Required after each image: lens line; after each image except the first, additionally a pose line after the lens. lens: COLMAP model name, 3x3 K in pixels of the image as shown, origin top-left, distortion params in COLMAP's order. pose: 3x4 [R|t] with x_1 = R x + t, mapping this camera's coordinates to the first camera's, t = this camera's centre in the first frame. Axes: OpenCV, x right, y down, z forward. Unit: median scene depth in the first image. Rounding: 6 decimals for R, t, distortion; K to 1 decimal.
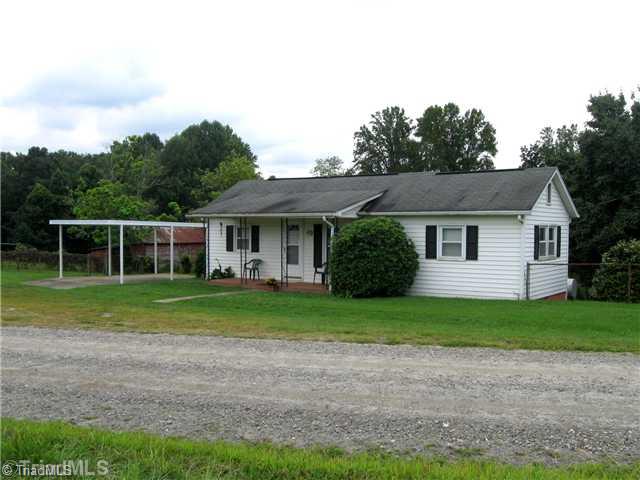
lens RADIAL K [[660.5, 0, 322.3], [0, 660.5, 238.3], [0, 0, 1]] dist [-0.106880, 0.000000]
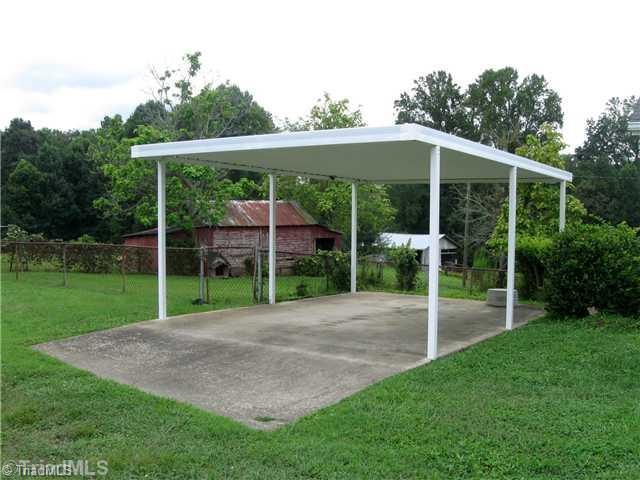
lens RADIAL K [[660.5, 0, 318.1], [0, 660.5, 241.9], [0, 0, 1]] dist [-0.106880, 0.000000]
pose [[0.999743, 0.001273, 0.022655, -0.070388], [-0.001833, 0.999693, 0.024729, 0.002533], [-0.022616, -0.024764, 0.999437, 0.140853]]
